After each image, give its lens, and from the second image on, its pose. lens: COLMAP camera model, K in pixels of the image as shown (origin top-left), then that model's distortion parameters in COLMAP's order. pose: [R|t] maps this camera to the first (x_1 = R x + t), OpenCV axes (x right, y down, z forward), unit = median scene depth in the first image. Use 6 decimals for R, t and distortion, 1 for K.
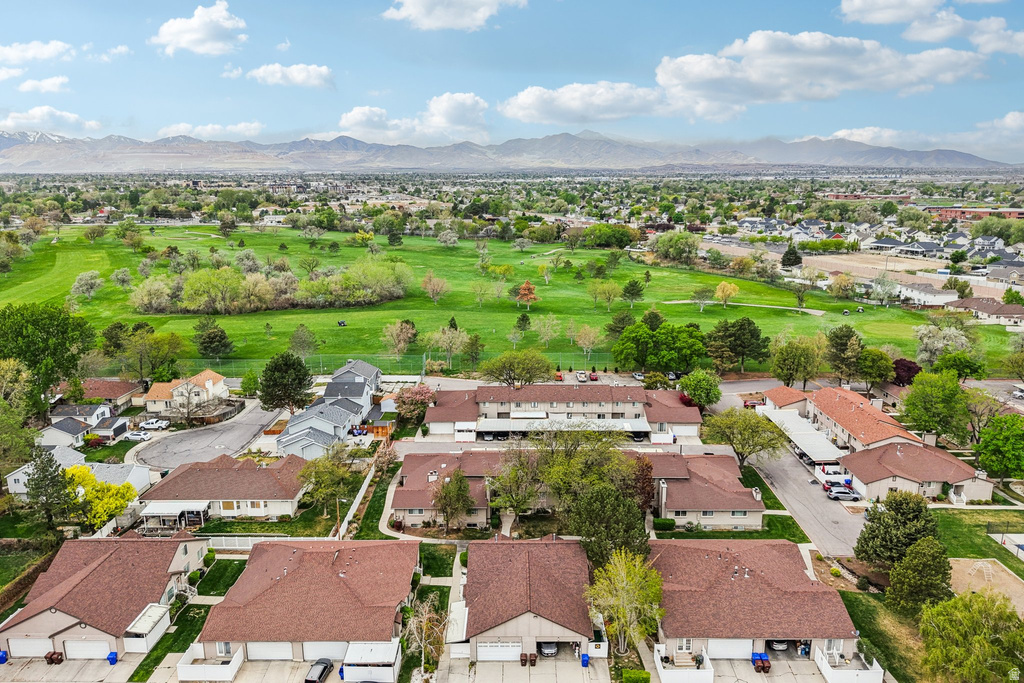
lens RADIAL K [[688.9, 0, 514.2], [0, 688.9, 342.9], [0, 0, 1]] dist [0.019243, -0.001804]
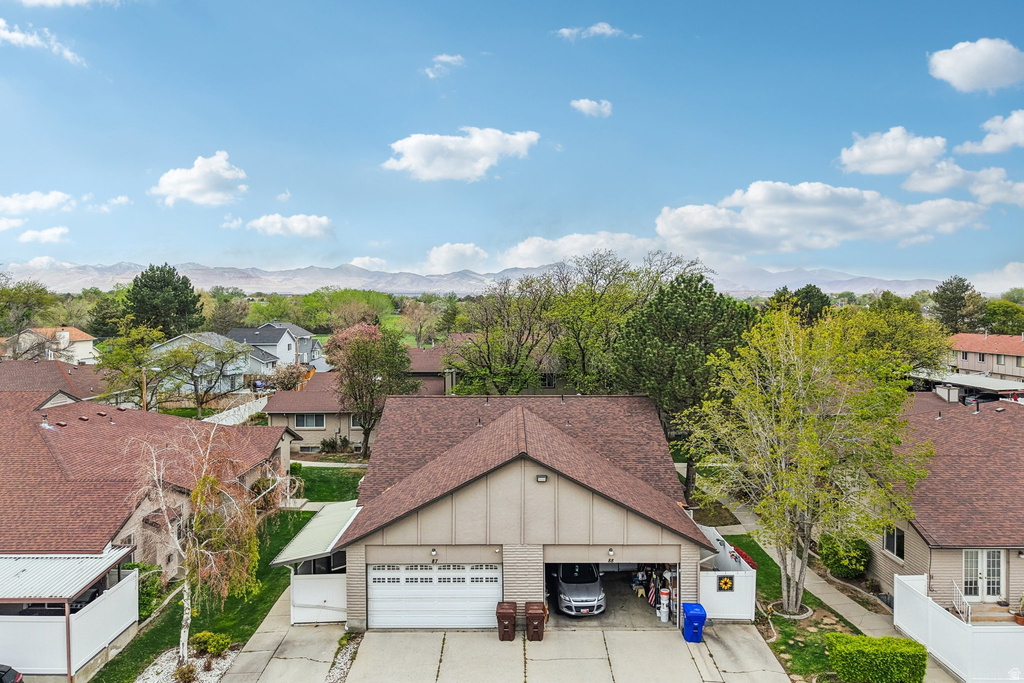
lens RADIAL K [[688.9, 0, 514.2], [0, 688.9, 342.9], [0, 0, 1]] dist [0.019243, -0.001804]
pose [[0.999984, 0.003568, 0.004358, 0.015313], [-0.002735, 0.984010, -0.178090, 0.385870], [-0.004924, 0.178076, 0.984004, 0.651345]]
